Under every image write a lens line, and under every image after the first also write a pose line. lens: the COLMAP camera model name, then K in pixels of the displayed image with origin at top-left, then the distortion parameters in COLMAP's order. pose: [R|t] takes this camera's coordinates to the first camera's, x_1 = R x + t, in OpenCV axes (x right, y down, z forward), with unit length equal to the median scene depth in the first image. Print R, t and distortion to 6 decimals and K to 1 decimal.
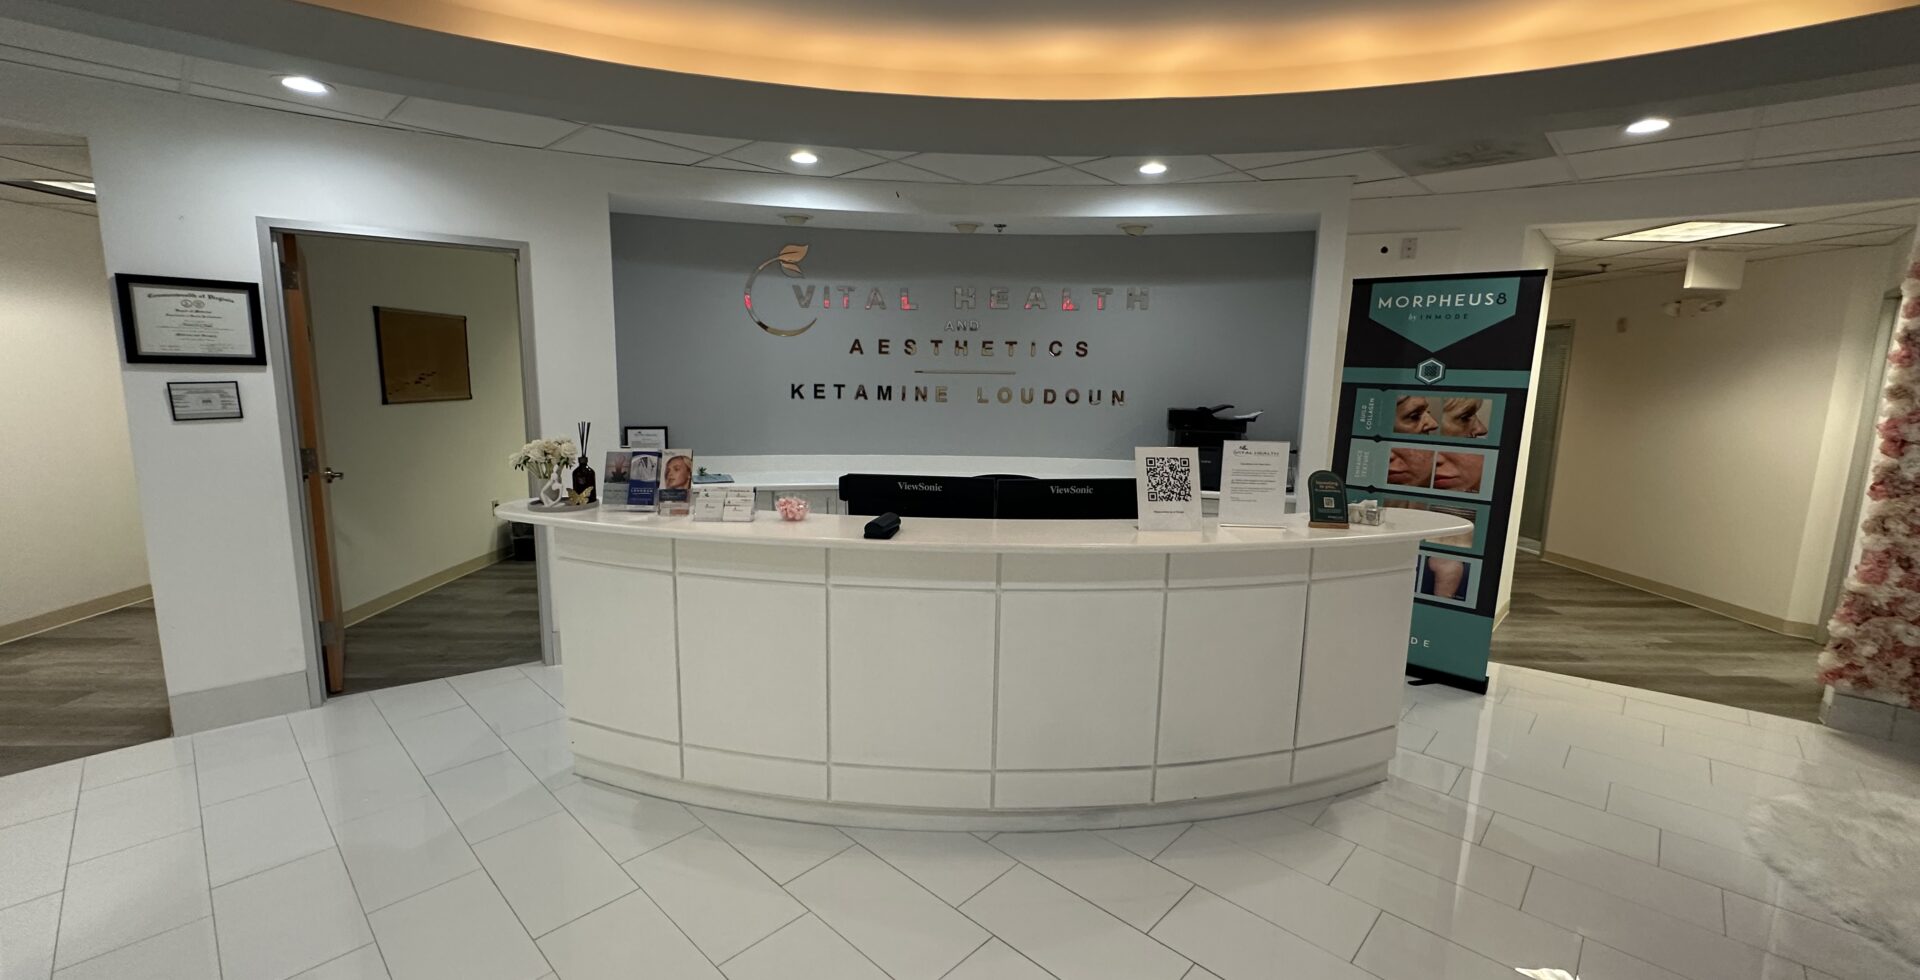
lens RADIAL K [[773.1, 0, 960.0], [0, 773.1, 490.0], [0, 0, 1]] dist [-0.000816, 0.000177]
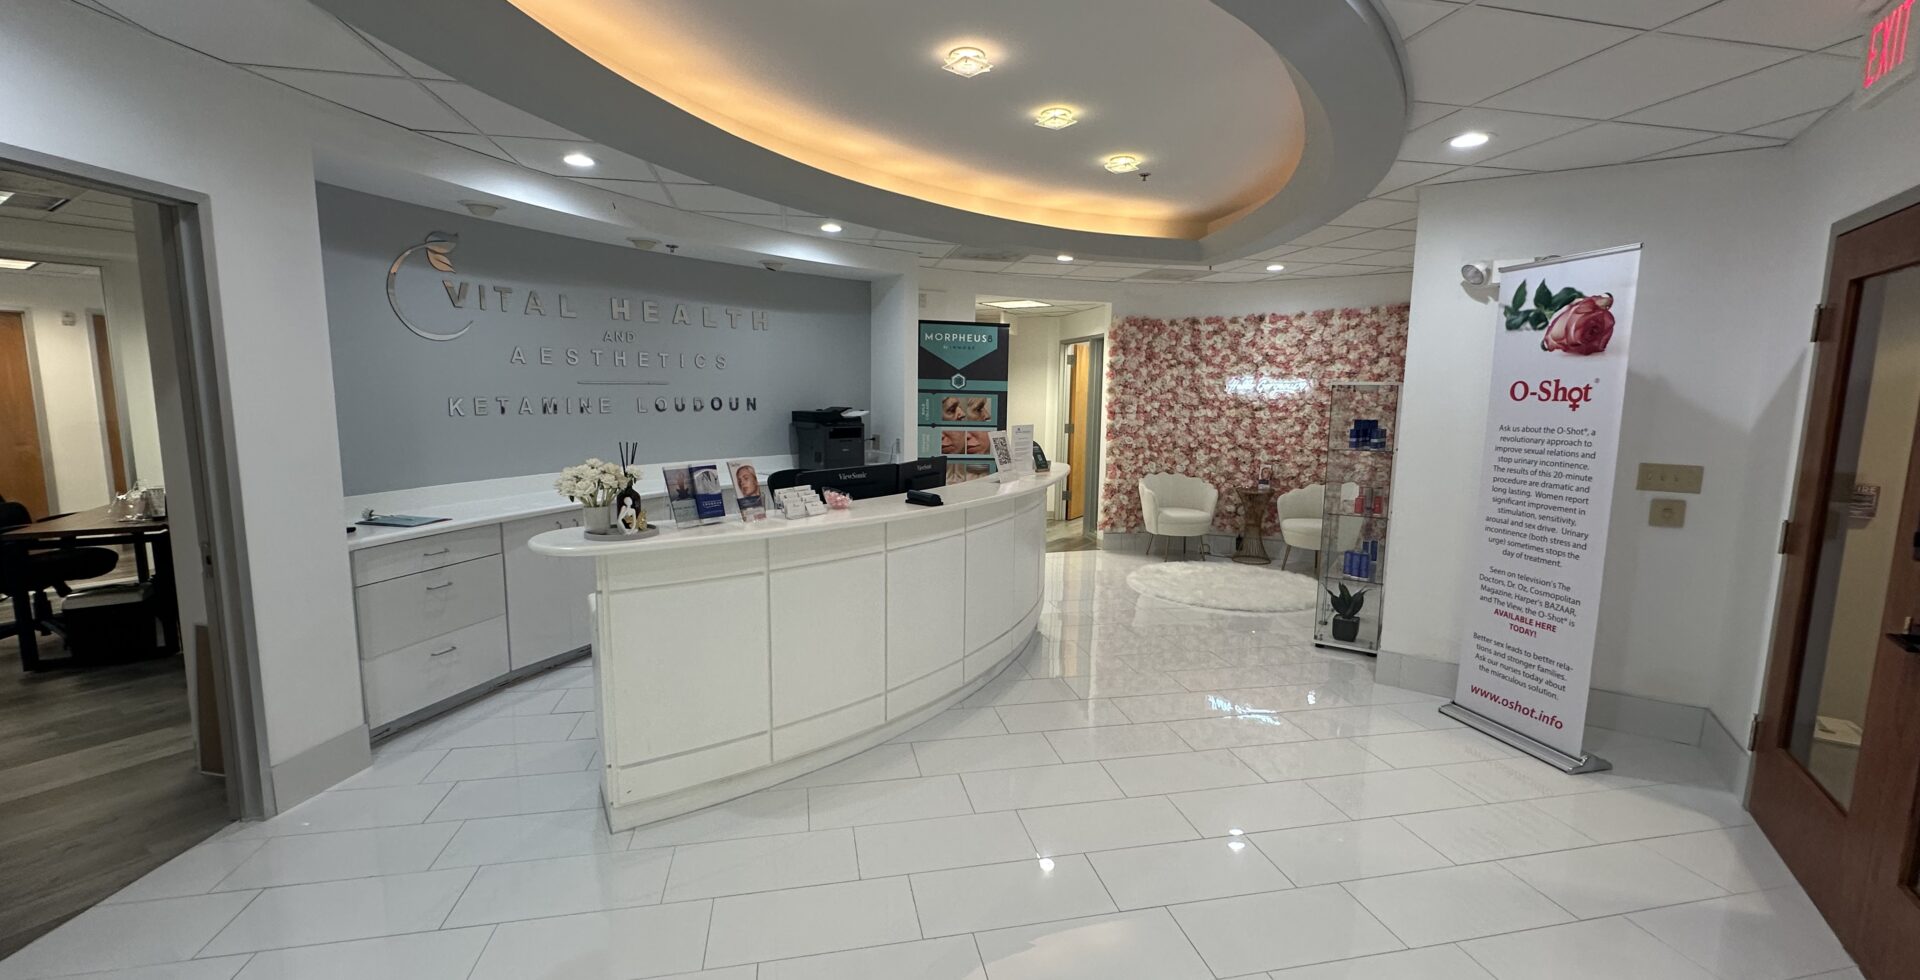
lens RADIAL K [[773.1, 0, 960.0], [0, 773.1, 490.0], [0, 0, 1]] dist [-0.000816, 0.000177]
pose [[0.563228, -0.119217, 0.817656, -0.731134], [0.123353, 0.990580, 0.059461, -0.025722], [-0.817042, 0.067371, 0.572628, 0.096386]]
